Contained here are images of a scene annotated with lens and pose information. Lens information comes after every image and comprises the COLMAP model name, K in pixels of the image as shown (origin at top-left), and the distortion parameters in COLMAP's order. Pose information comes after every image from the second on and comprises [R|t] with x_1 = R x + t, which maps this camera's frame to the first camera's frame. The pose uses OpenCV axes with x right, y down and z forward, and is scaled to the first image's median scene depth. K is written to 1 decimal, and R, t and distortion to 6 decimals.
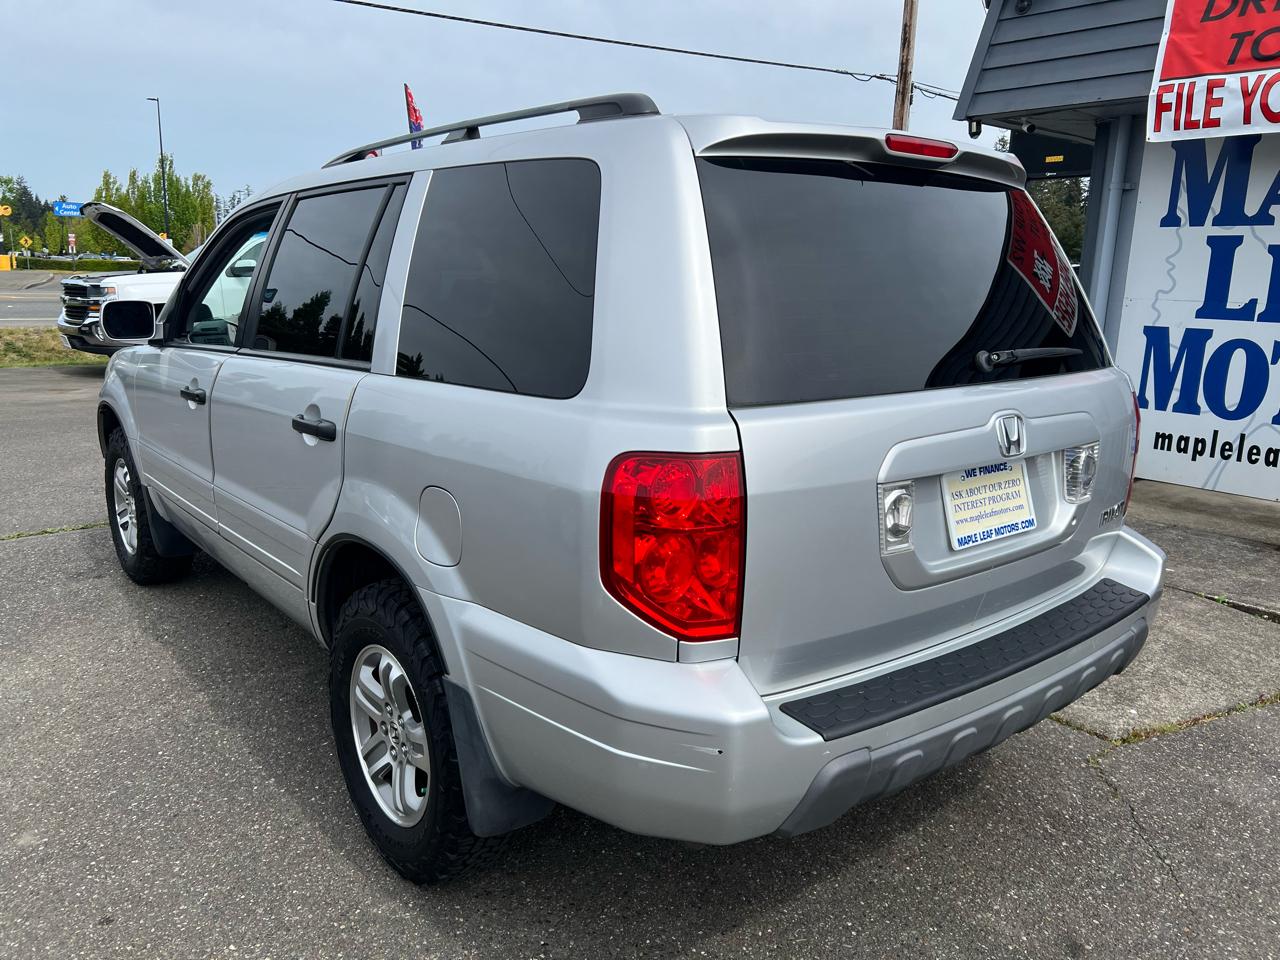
lens RADIAL K [[956.9, 0, 635.0], [0, 956.9, 478.2], [0, 0, 1]] dist [0.047079, -0.053305]
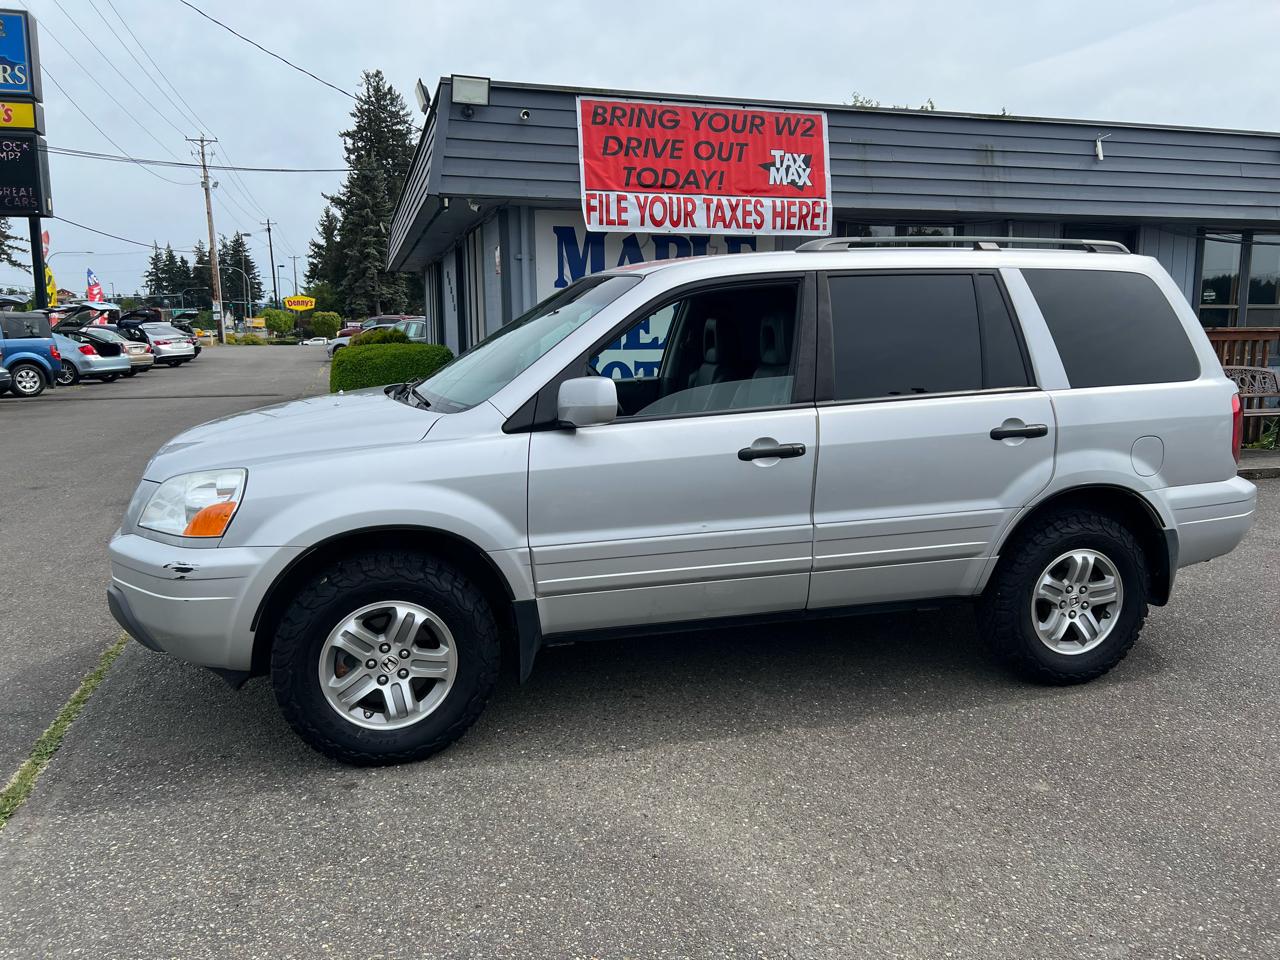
lens RADIAL K [[956.9, 0, 646.4], [0, 956.9, 473.3], [0, 0, 1]] dist [0.047079, -0.053305]
pose [[0.392328, -0.165643, 0.904788, -0.838506], [0.205797, 0.974523, 0.089173, -0.106106], [-0.896508, 0.151217, 0.416421, 0.387211]]
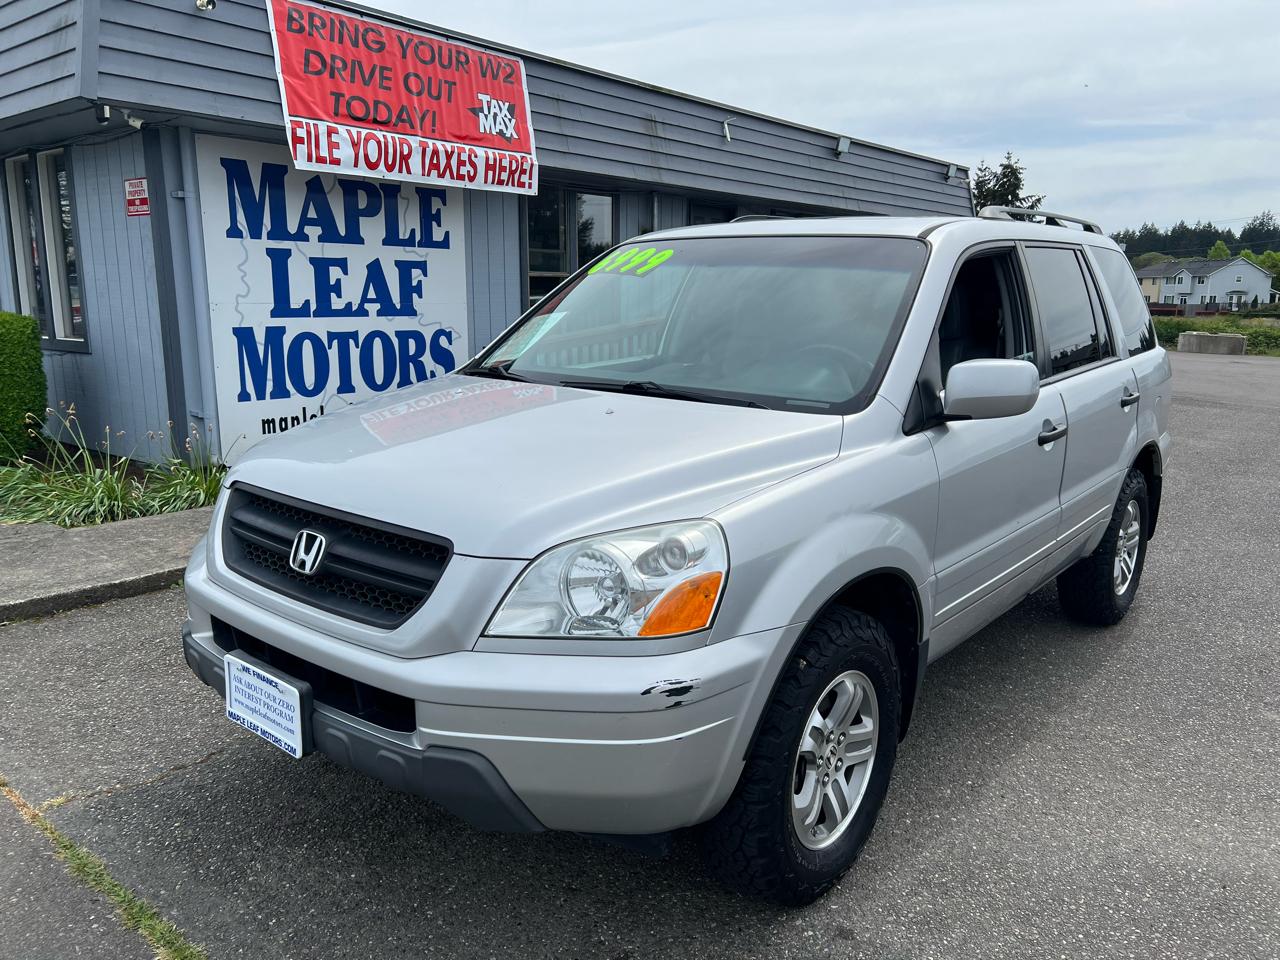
lens RADIAL K [[956.9, 0, 639.1], [0, 956.9, 481.5], [0, 0, 1]] dist [0.047079, -0.053305]
pose [[-0.189569, -0.217641, 0.957442, -0.765149], [0.192057, 0.948068, 0.253537, -0.214195], [-0.962901, 0.231946, -0.137924, 0.885499]]
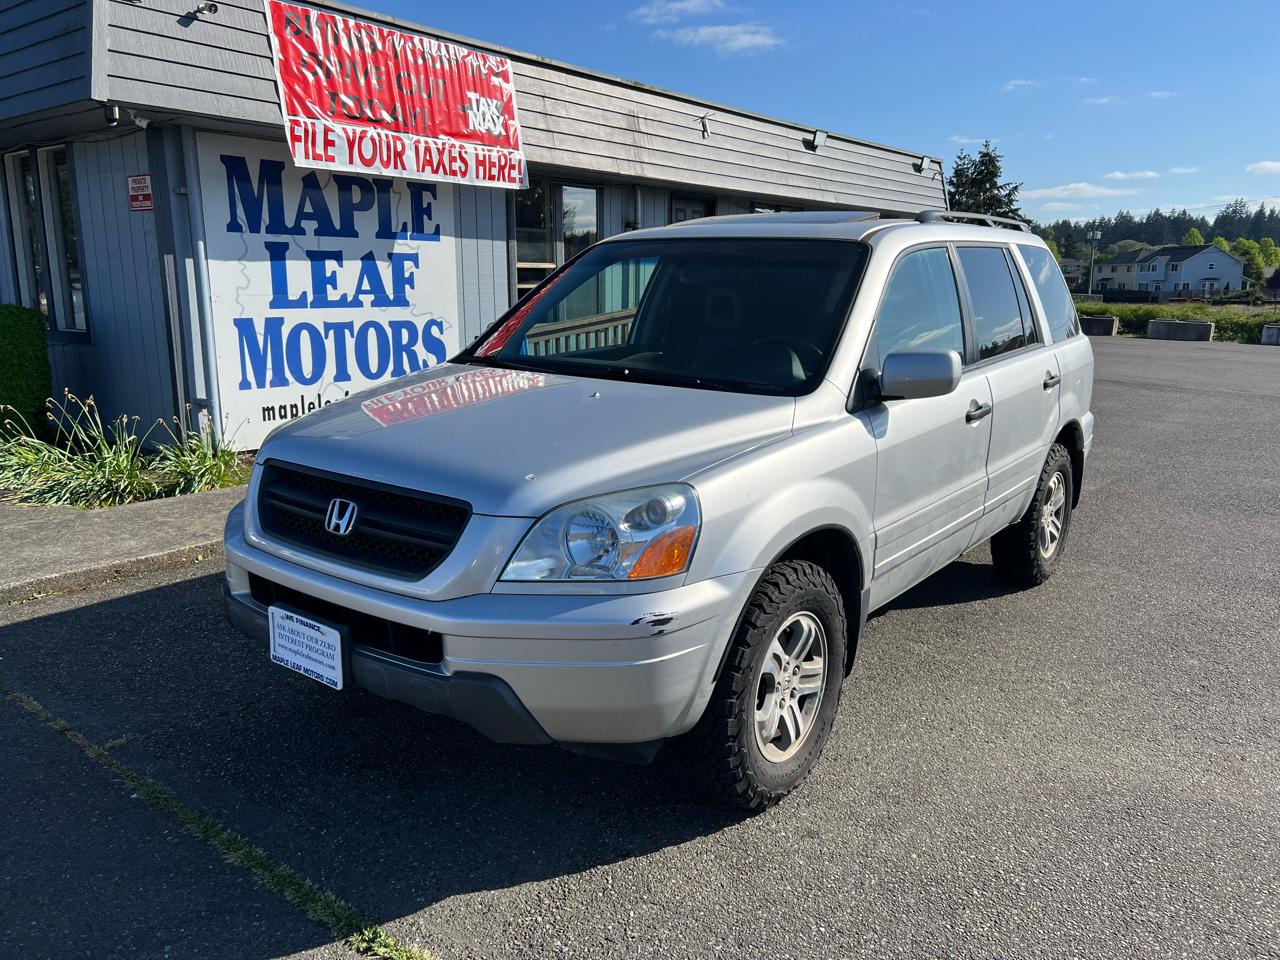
lens RADIAL K [[956.9, 0, 648.7], [0, 956.9, 486.8], [0, 0, 1]] dist [0.047079, -0.053305]
pose [[-0.215496, -0.233572, 0.948159, -0.836320], [0.191595, 0.941986, 0.275597, -0.225637], [-0.957524, 0.241053, -0.158243, 0.898769]]
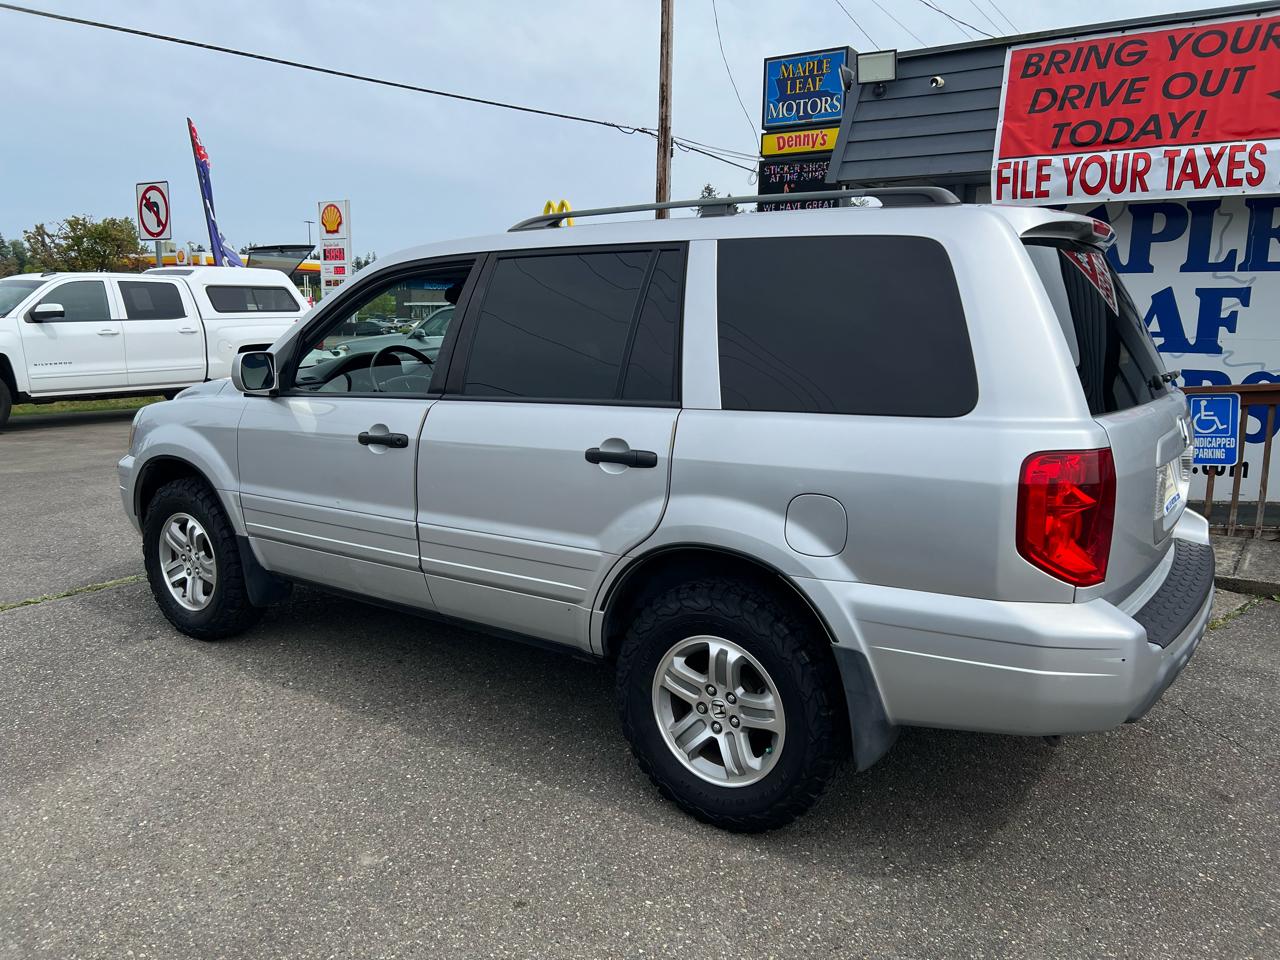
lens RADIAL K [[956.9, 0, 641.8], [0, 956.9, 482.9], [0, 0, 1]] dist [0.047079, -0.053305]
pose [[0.960378, -0.058305, 0.272535, -0.267713], [0.067507, 0.997418, -0.024500, 0.003392], [-0.270403, 0.041927, 0.961834, -0.051445]]
